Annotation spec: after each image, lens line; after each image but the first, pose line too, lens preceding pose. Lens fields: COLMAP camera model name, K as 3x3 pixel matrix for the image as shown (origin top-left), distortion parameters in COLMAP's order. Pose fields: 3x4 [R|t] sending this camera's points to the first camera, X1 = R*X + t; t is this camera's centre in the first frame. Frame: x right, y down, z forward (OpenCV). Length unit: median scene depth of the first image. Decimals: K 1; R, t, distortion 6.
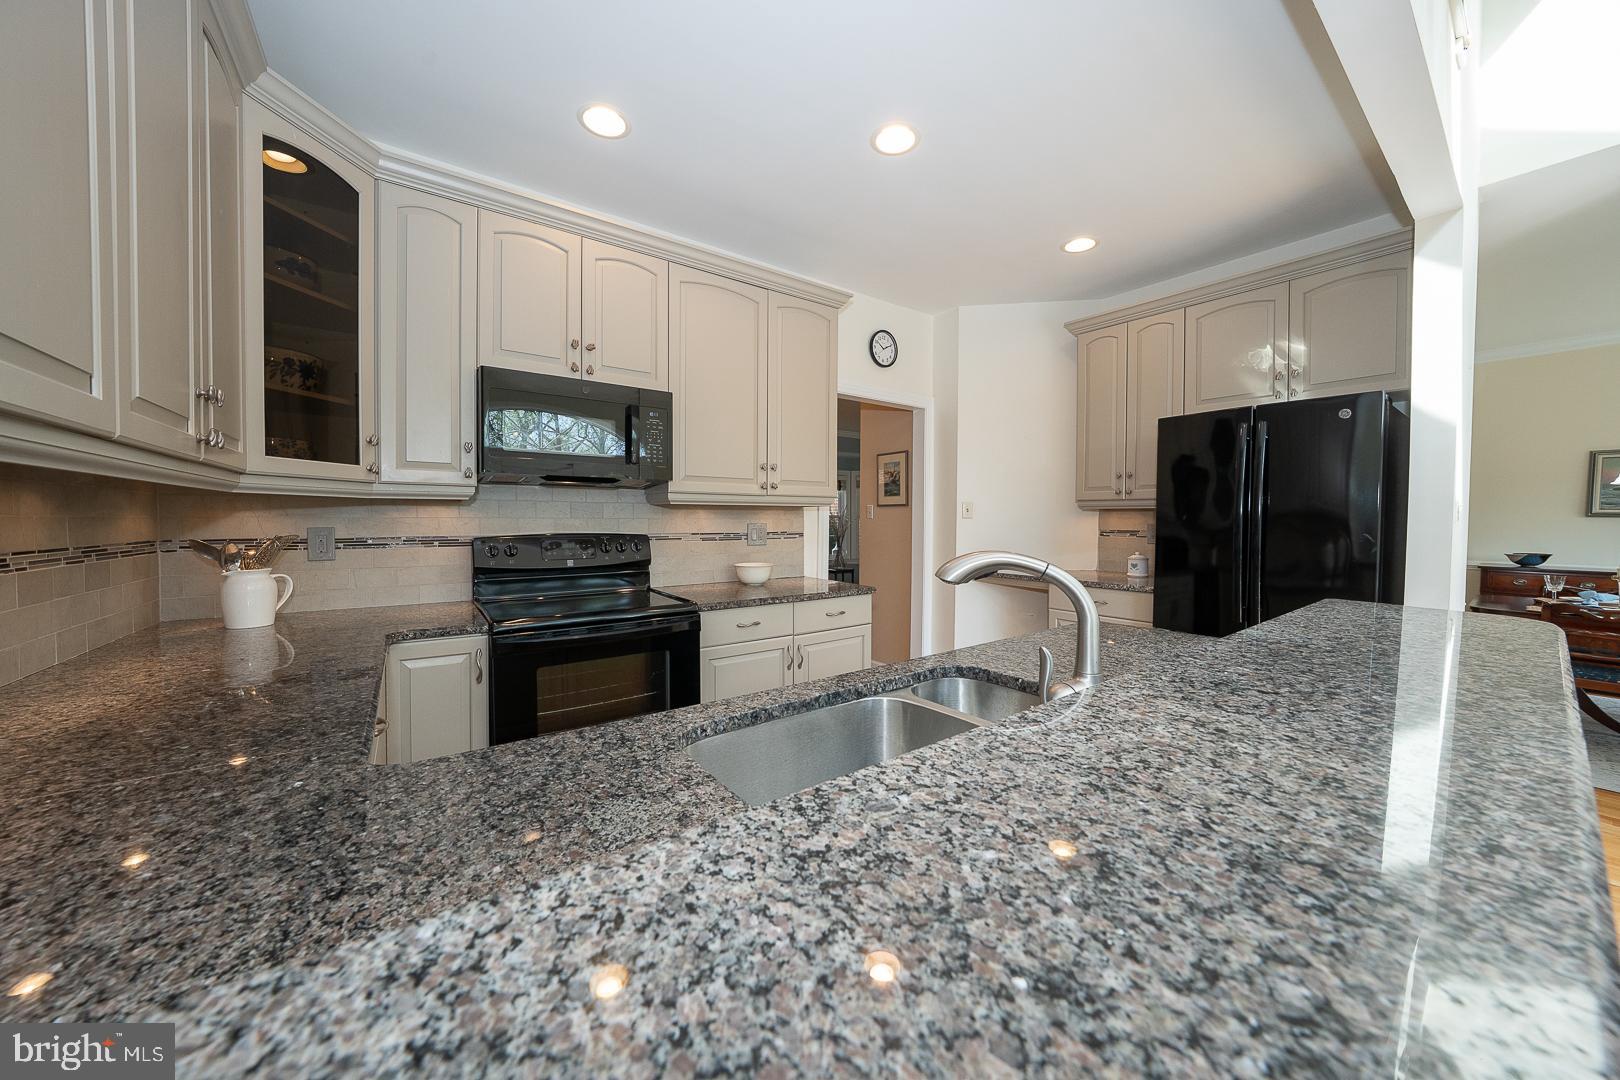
lens RADIAL K [[554.9, 0, 810.8], [0, 554.9, 533.2], [0, 0, 1]] dist [-0.036135, 0.007408]
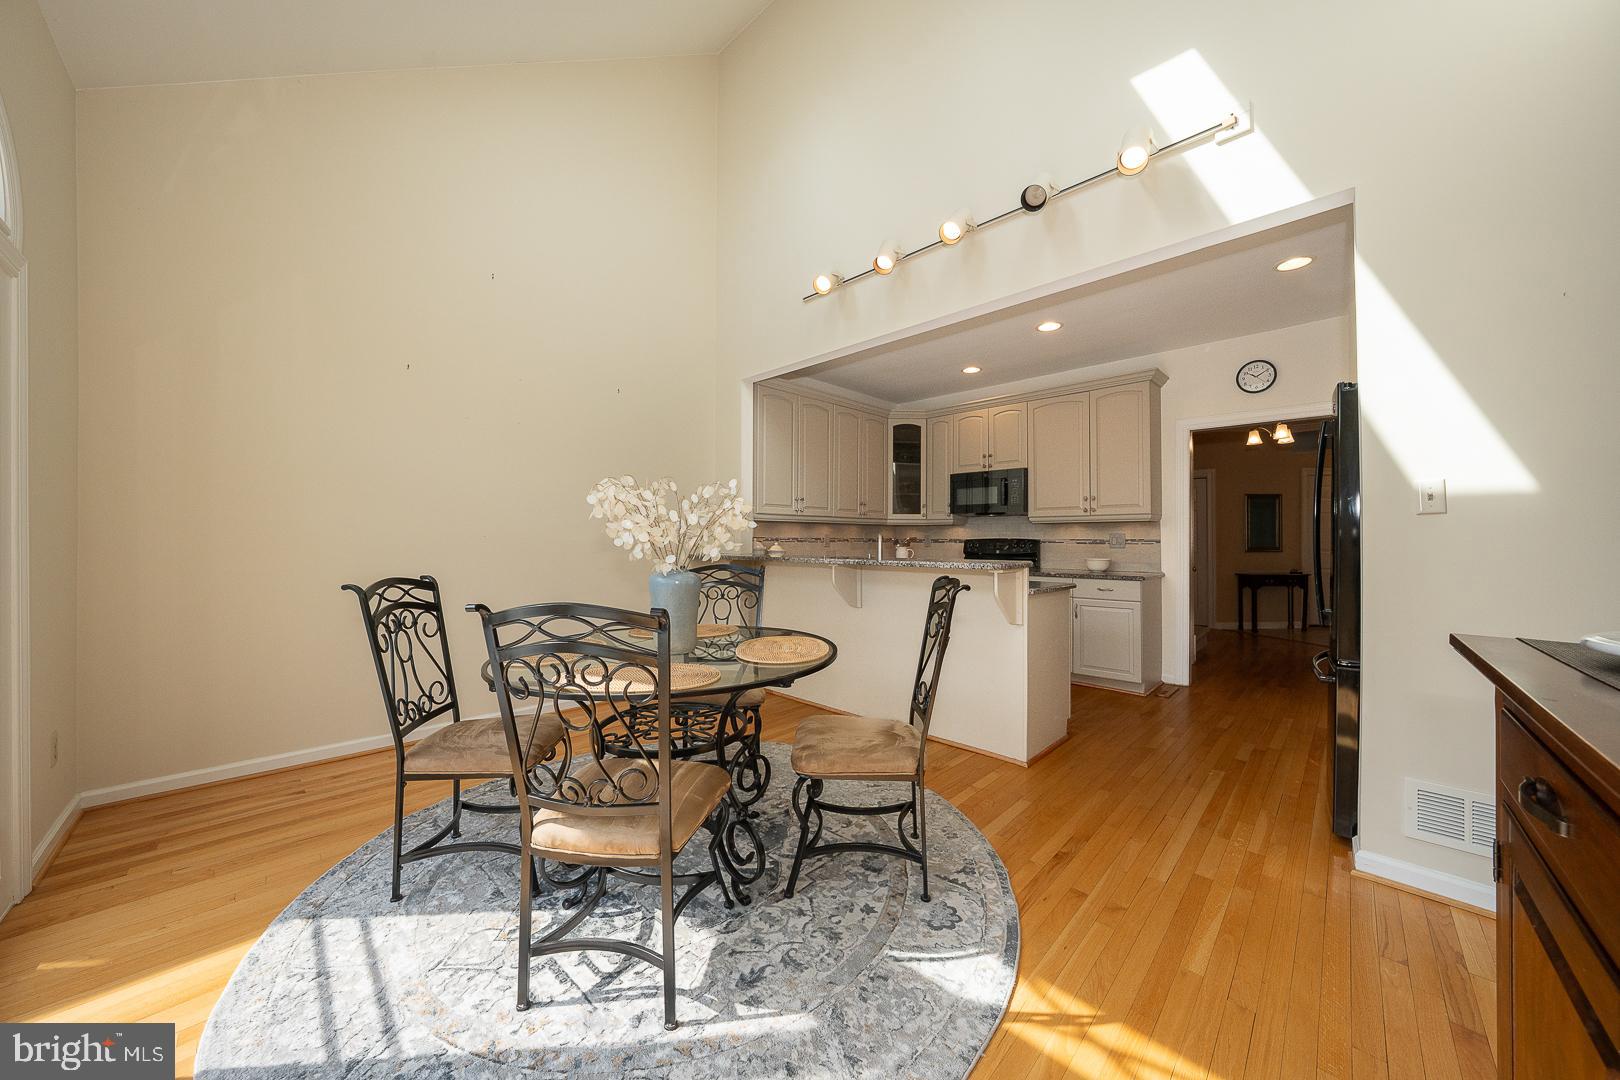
lens RADIAL K [[554.9, 0, 810.8], [0, 554.9, 533.2], [0, 0, 1]] dist [-0.036135, 0.007408]
pose [[0.155749, -0.011715, -0.987727, 1.765261], [-0.028853, 0.999449, -0.016404, 0.041747], [0.987375, 0.031054, 0.155325, -0.076576]]
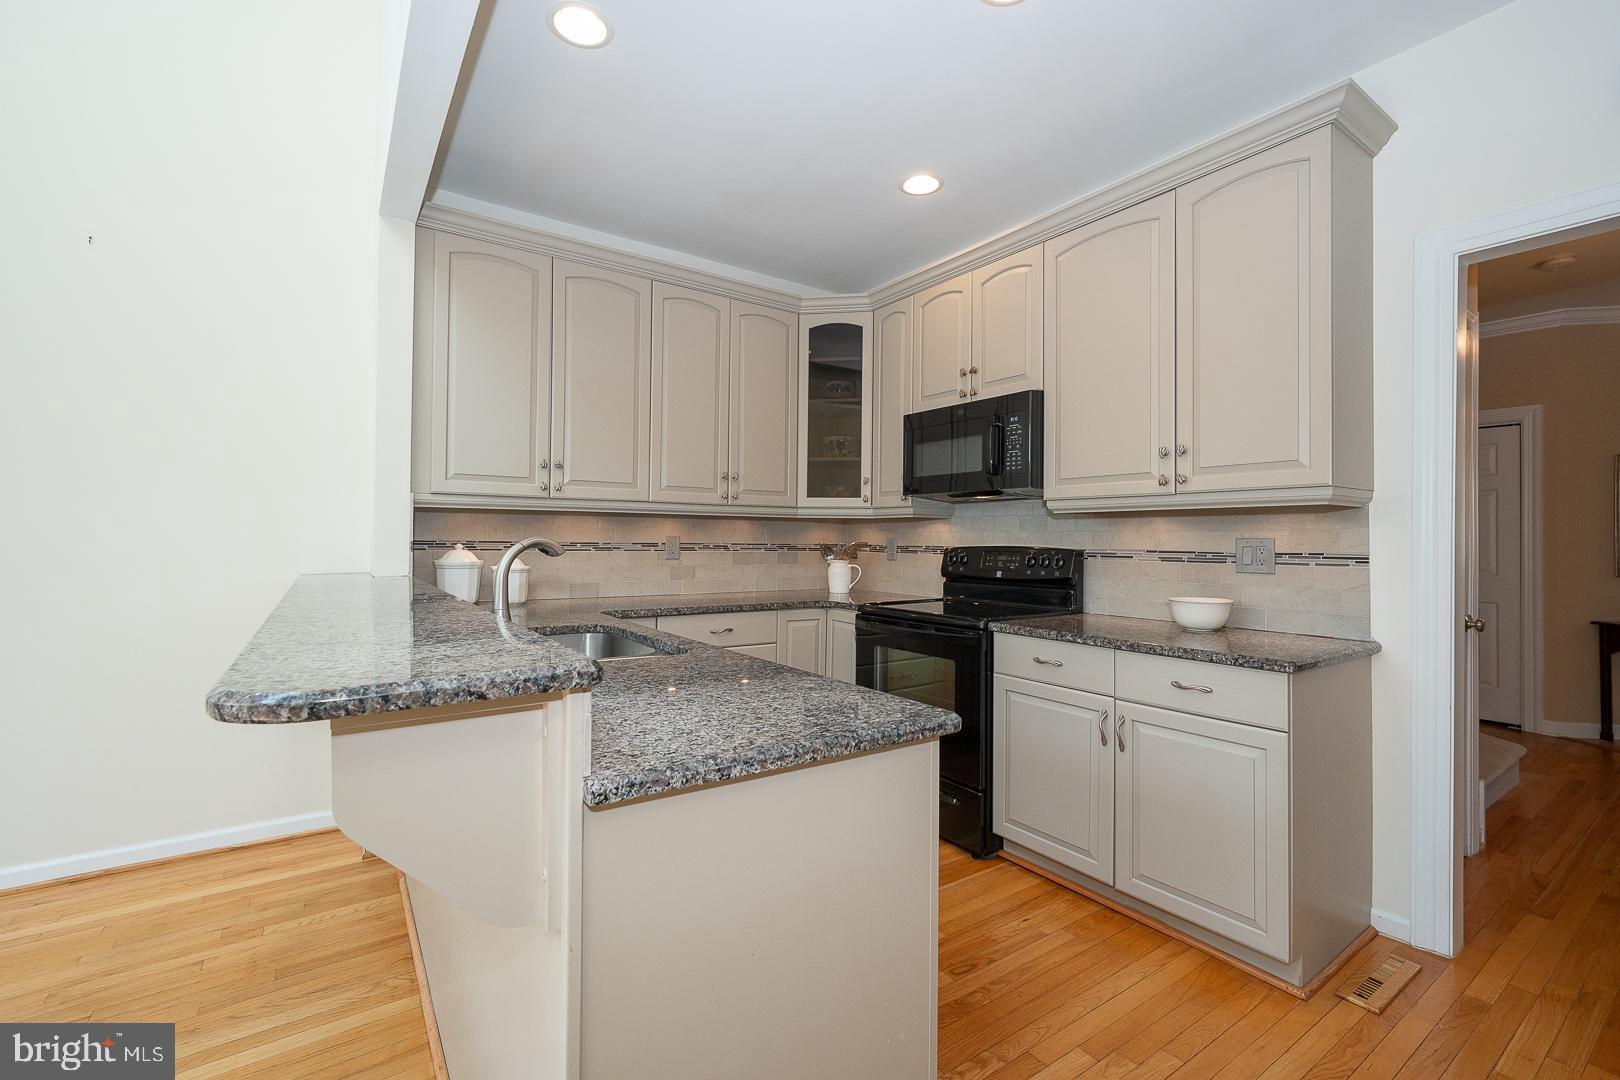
lens RADIAL K [[695.8, 0, 817.9], [0, 695.8, 531.2], [0, 0, 1]] dist [-0.000518, 0.000286]
pose [[-0.011068, -0.015271, -0.999822, 0.968071], [-0.035555, 0.999257, -0.014869, 0.005099], [0.999306, 0.035384, -0.011603, 0.738776]]
